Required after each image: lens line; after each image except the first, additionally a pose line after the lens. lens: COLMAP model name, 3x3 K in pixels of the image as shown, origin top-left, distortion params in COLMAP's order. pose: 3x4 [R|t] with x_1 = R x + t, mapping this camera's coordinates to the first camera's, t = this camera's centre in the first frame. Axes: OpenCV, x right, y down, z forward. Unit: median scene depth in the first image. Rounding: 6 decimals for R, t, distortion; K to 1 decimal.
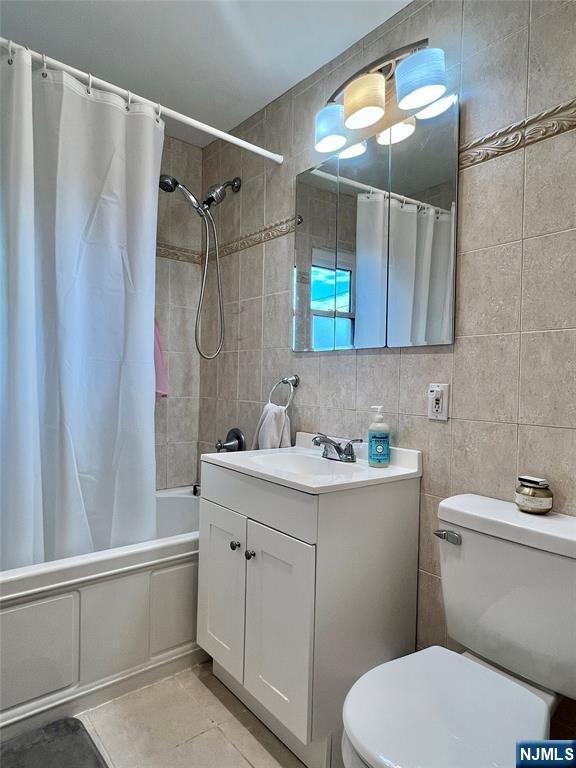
lens RADIAL K [[483.2, 0, 289.7], [0, 483.2, 384.2], [0, 0, 1]] dist [-0.026724, -0.000063]
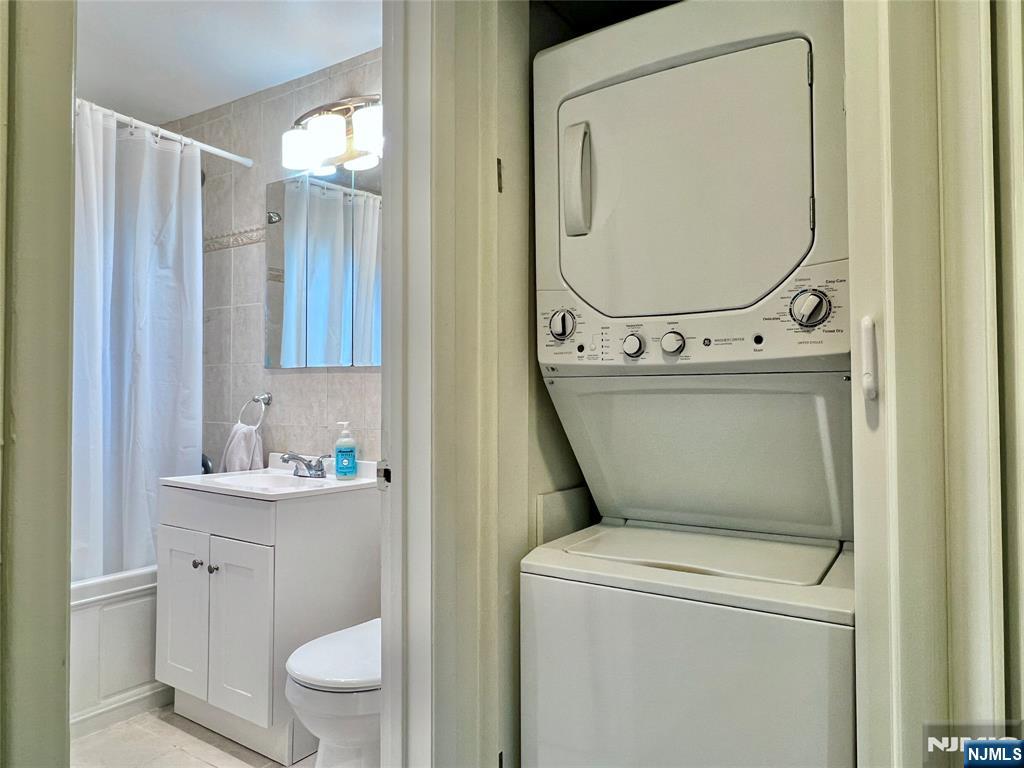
lens RADIAL K [[672.2, 0, 505.7], [0, 672.2, 387.6], [0, 0, 1]] dist [-0.012930, 0.000030]
pose [[0.954033, -0.010135, 0.299530, 0.070490], [0.015488, 0.999760, -0.015499, -0.001792], [-0.299301, 0.019426, 0.953961, -0.442724]]
